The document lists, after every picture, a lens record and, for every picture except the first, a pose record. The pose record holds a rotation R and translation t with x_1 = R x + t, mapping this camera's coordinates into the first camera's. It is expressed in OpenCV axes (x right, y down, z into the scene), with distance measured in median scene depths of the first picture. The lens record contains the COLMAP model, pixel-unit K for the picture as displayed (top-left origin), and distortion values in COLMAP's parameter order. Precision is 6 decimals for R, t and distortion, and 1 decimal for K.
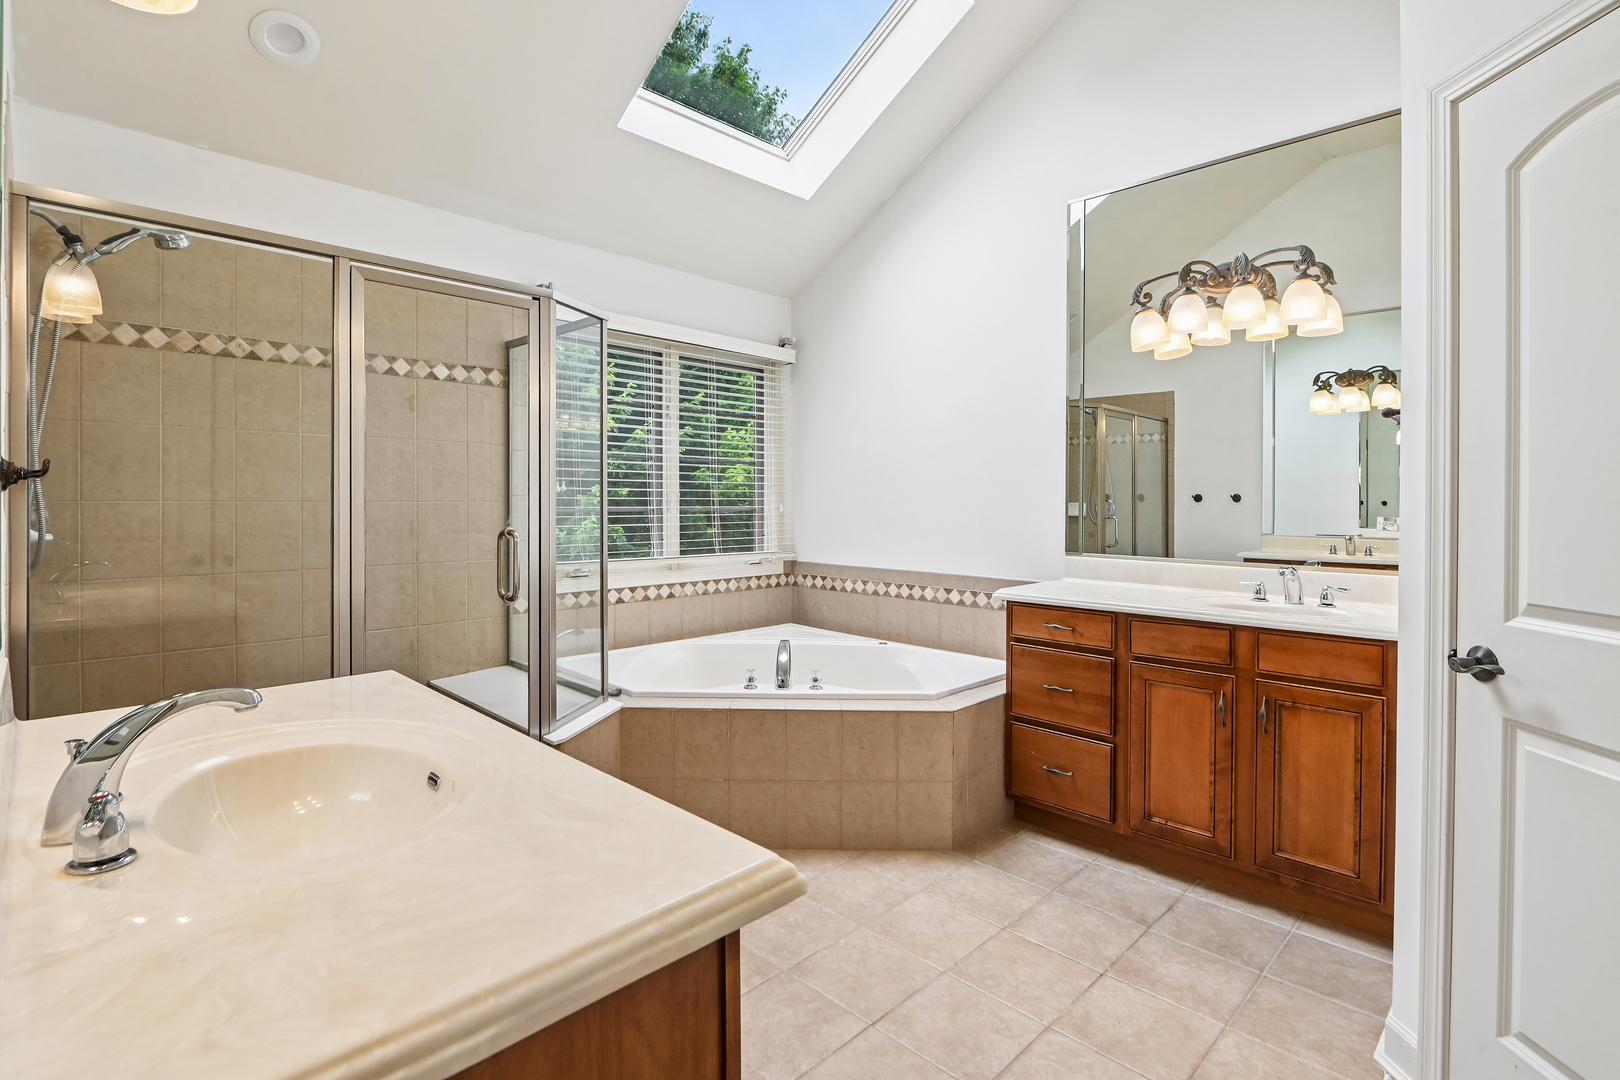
lens RADIAL K [[752.1, 0, 800.2], [0, 752.1, 505.2], [0, 0, 1]] dist [-0.002097, -0.002809]
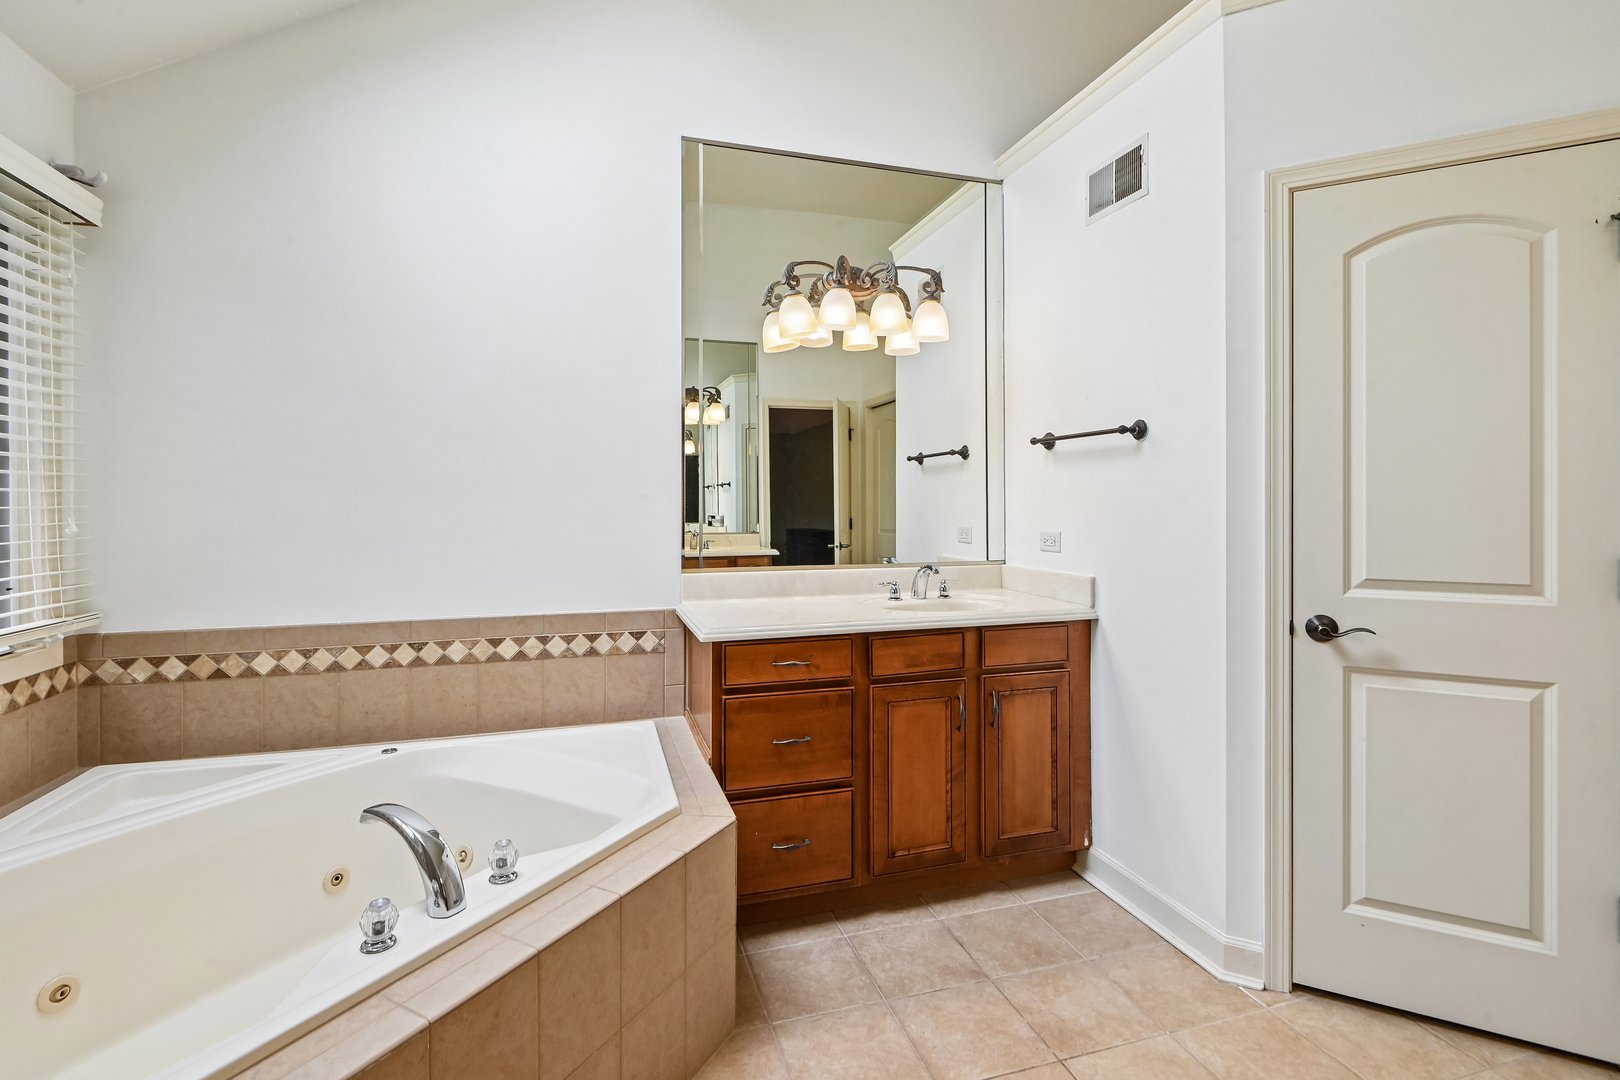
lens RADIAL K [[738.9, 0, 810.2], [0, 738.9, 496.6], [0, 0, 1]] dist [0.003258, -0.001448]
pose [[0.480614, -0.000294, 0.876932, -0.349587], [0.012366, 0.999903, -0.006442, -0.010864], [-0.876845, 0.013940, 0.480571, 0.624146]]
